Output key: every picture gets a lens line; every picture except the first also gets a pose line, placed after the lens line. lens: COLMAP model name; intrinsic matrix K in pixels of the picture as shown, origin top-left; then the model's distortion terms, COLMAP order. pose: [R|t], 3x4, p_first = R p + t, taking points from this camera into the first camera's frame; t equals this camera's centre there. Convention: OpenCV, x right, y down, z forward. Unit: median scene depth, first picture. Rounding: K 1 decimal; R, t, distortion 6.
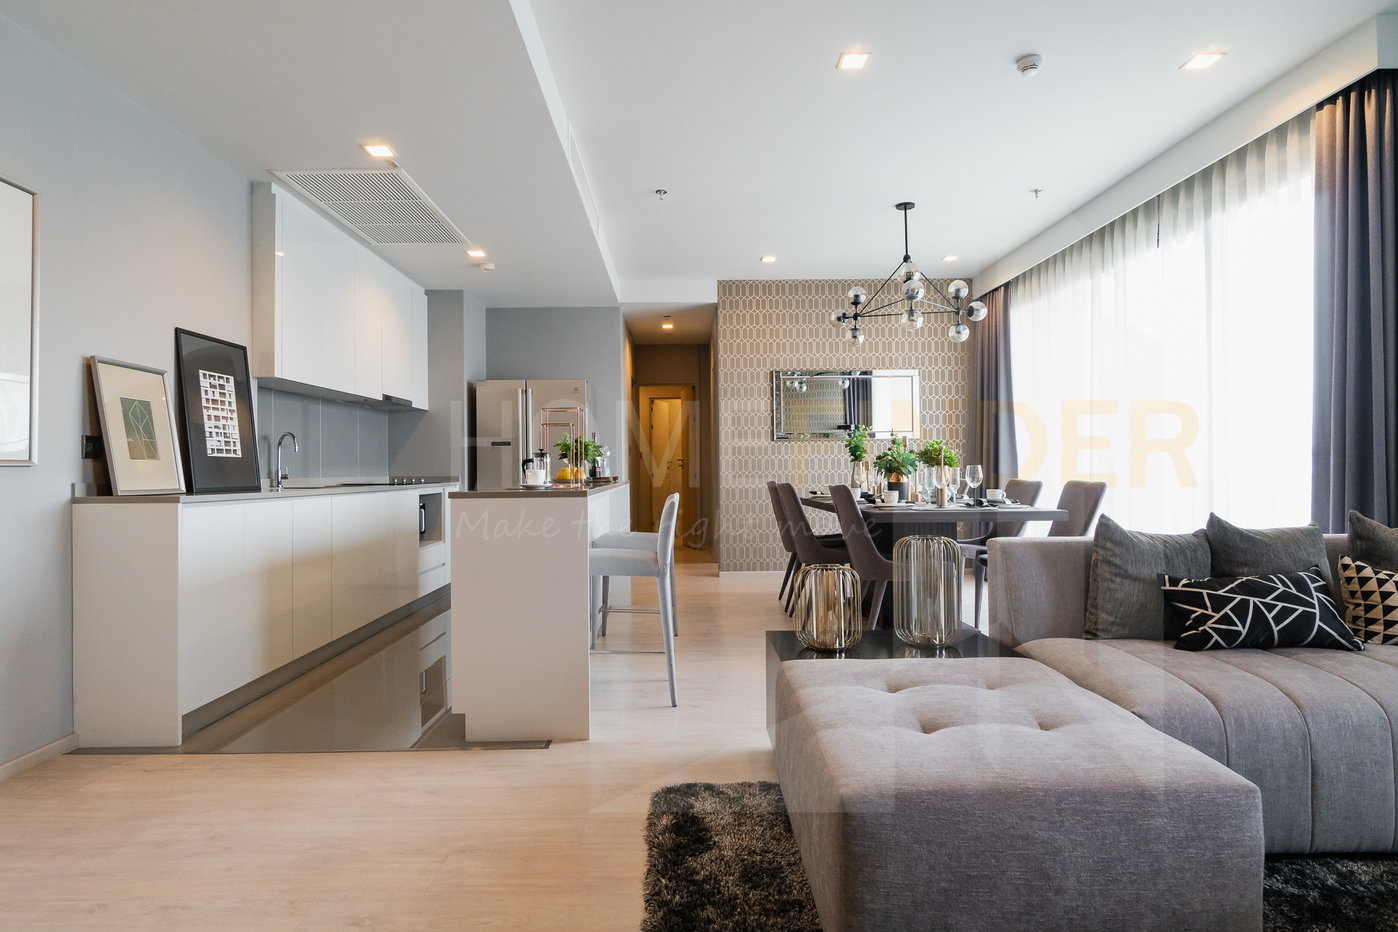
lens RADIAL K [[770.1, 0, 699.0], [0, 770.1, 466.0], [0, 0, 1]] dist [-0.002548, -0.000533]
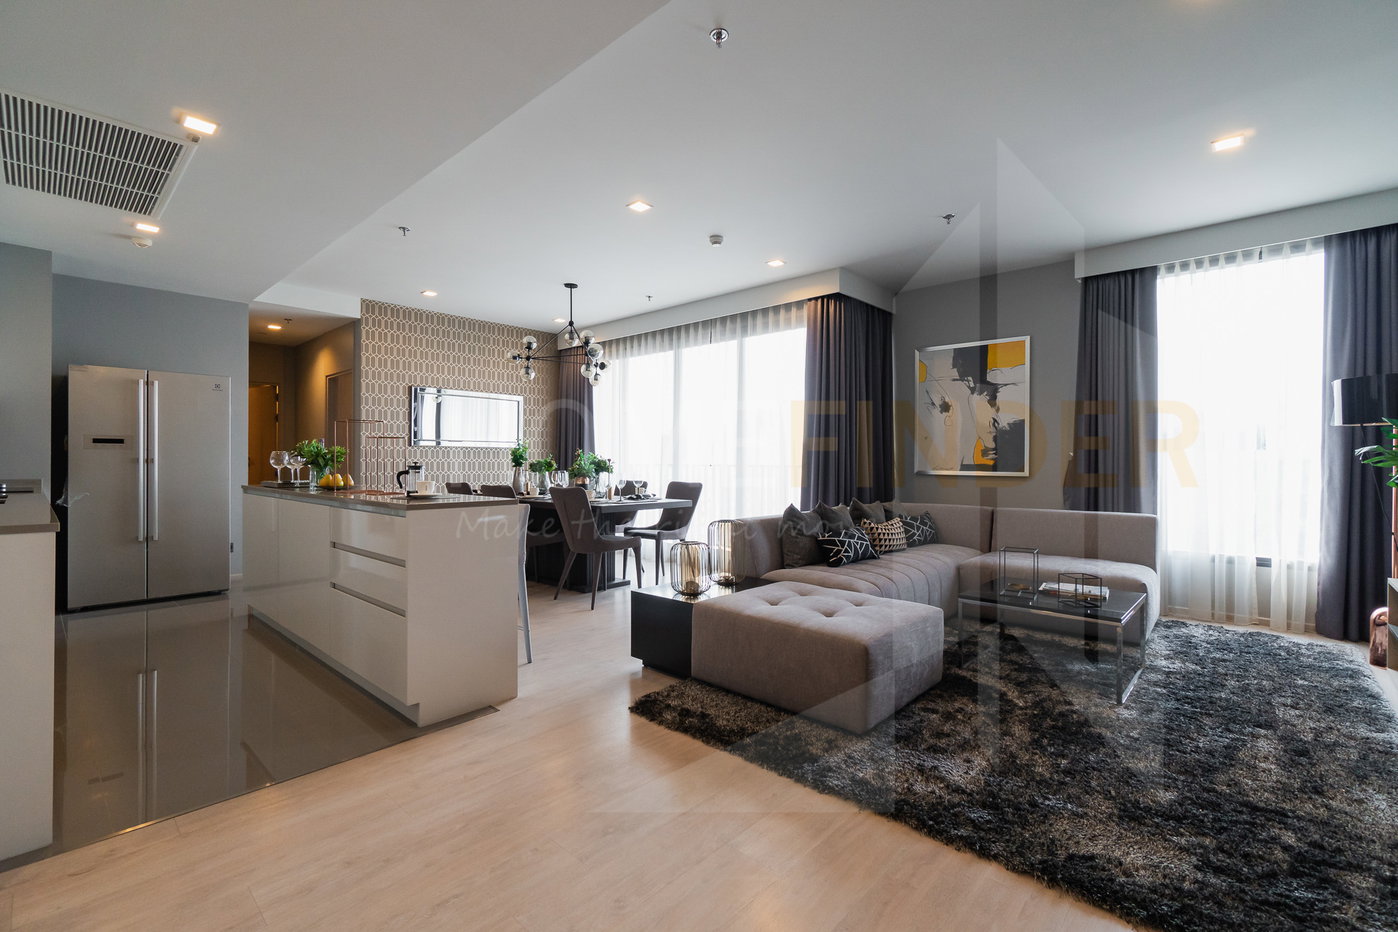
lens RADIAL K [[624.4, 0, 699.0], [0, 624.4, 466.0], [0, 0, 1]] dist [-0.001220, -0.000164]
pose [[0.676833, 0.006857, 0.736105, -0.418177], [-0.015090, 0.999876, 0.004561, -0.018903], [-0.735982, -0.014195, 0.676852, 0.056865]]
